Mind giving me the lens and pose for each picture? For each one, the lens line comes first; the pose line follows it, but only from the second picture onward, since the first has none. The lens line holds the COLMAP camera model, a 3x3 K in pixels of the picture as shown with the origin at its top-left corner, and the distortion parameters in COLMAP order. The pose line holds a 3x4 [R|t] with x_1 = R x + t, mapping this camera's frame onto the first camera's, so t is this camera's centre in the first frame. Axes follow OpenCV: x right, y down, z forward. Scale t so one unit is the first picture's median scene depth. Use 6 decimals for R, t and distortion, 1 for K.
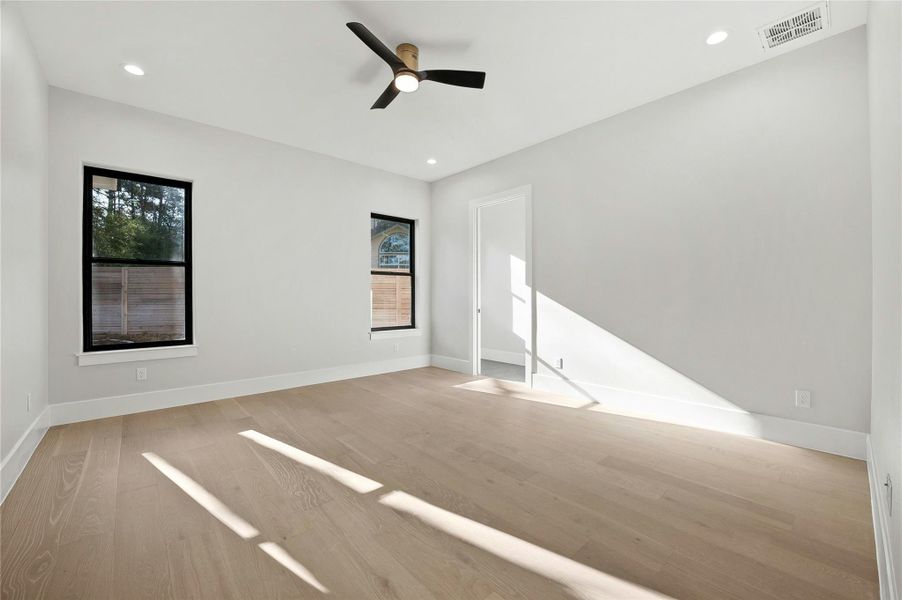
lens RADIAL K [[363.7, 0, 451.0], [0, 363.7, 300.0], [0, 0, 1]] dist [-0.007169, 0.000665]
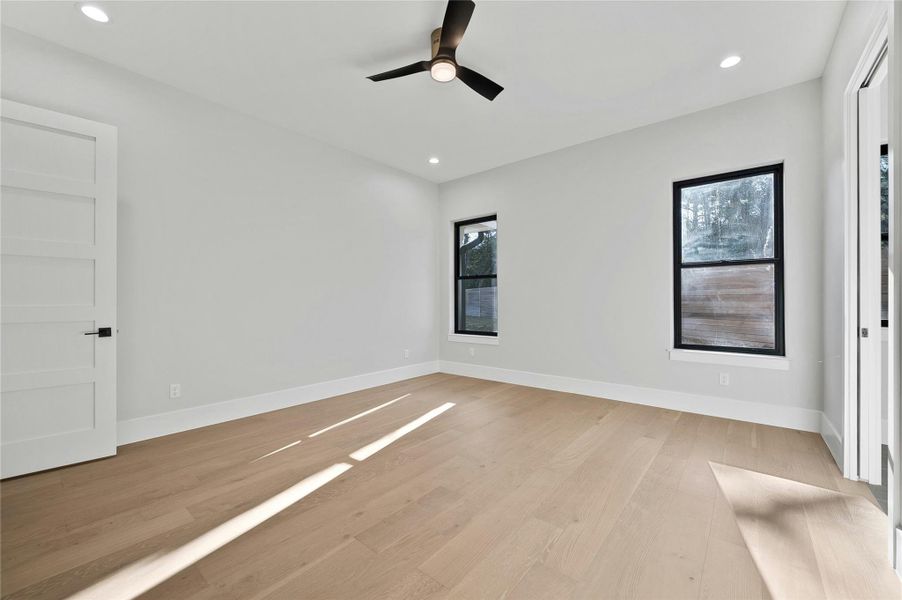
lens RADIAL K [[363.7, 0, 451.0], [0, 363.7, 300.0], [0, 0, 1]] dist [-0.007169, 0.000665]
pose [[0.157646, -0.007238, -0.987469, 0.636076], [-0.011595, 0.999891, -0.009180, 0.004440], [0.987428, 0.012897, 0.157545, 0.695966]]
